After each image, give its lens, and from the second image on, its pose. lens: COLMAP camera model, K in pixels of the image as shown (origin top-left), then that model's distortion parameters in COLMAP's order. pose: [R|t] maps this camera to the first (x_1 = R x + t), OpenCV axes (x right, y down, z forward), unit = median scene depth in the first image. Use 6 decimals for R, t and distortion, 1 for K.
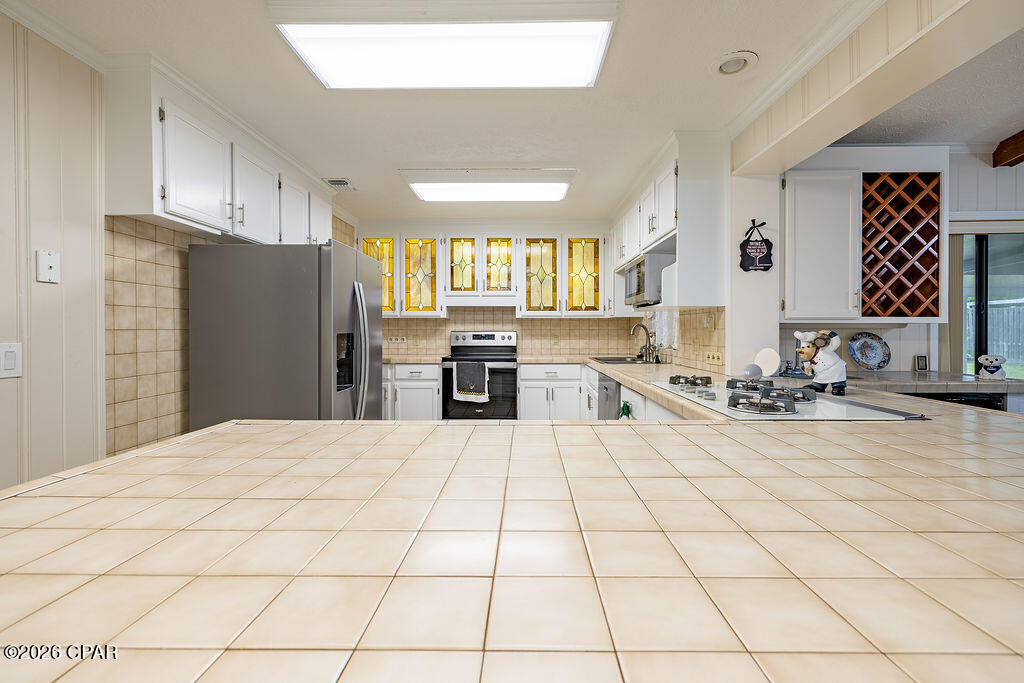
lens RADIAL K [[427.2, 0, 518.0], [0, 427.2, 332.7], [0, 0, 1]] dist [0.000320, 0.000002]
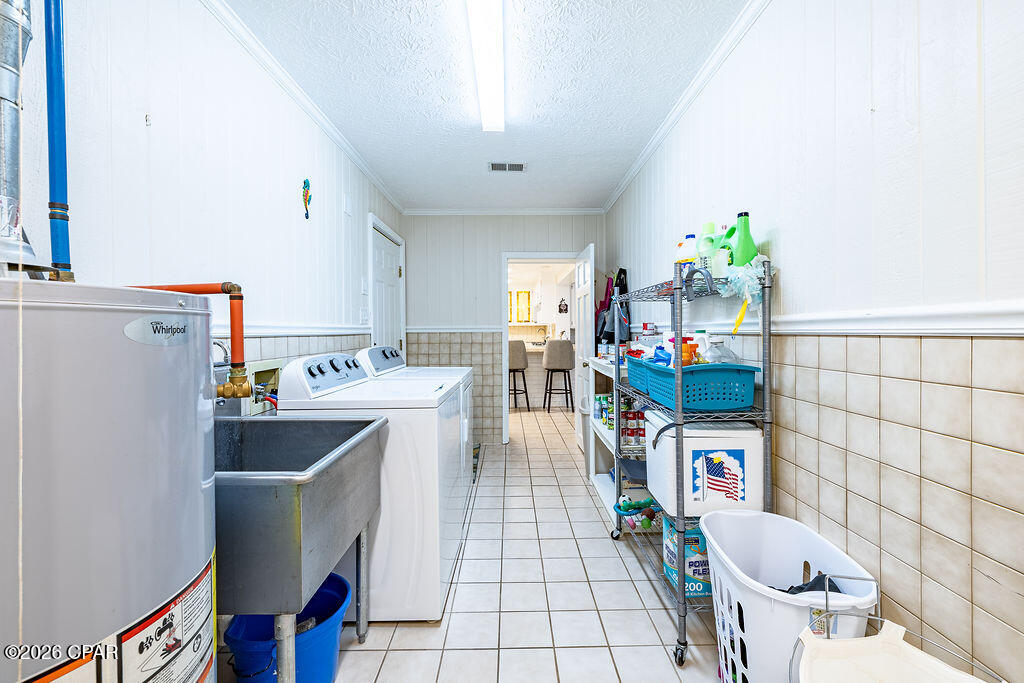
lens RADIAL K [[427.2, 0, 515.7], [0, 427.2, 331.9], [0, 0, 1]] dist [0.000320, 0.000002]
pose [[0.999620, -0.016237, 0.022272, 0.094634], [0.016208, 0.999868, 0.001465, -0.009219], [-0.022293, -0.001104, 0.999751, -2.133223]]
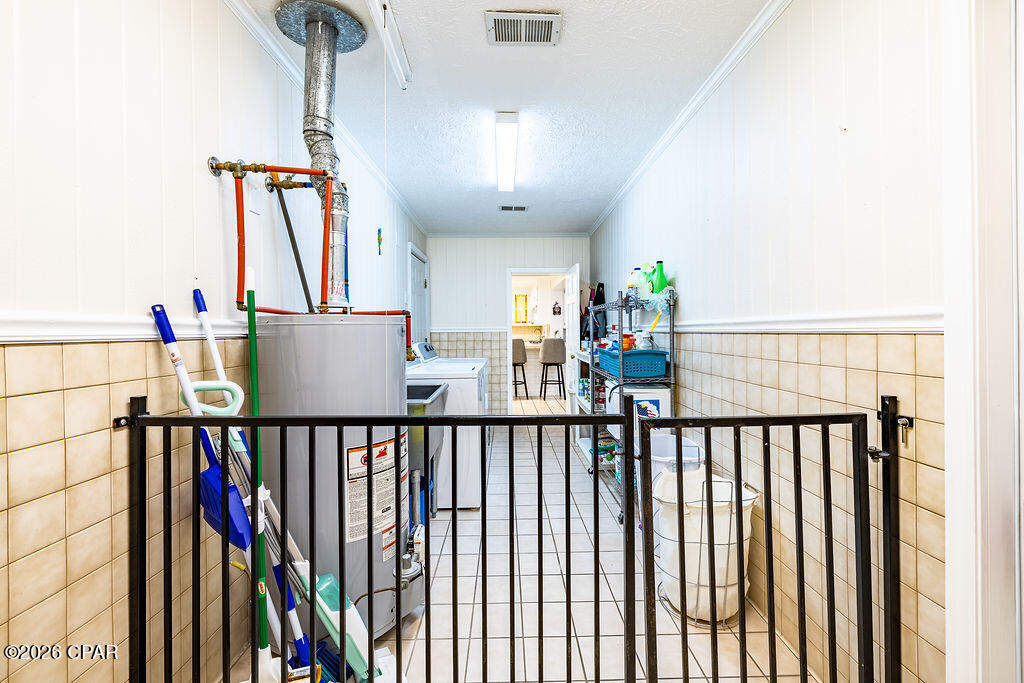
lens RADIAL K [[427.2, 0, 515.2], [0, 427.2, 336.8], [0, 0, 1]] dist [0.000320, 0.000002]
pose [[0.999261, -0.020178, 0.032727, 0.049148], [0.019735, 0.999710, 0.013806, -0.010617], [-0.032996, -0.013150, 0.999369, -2.548826]]
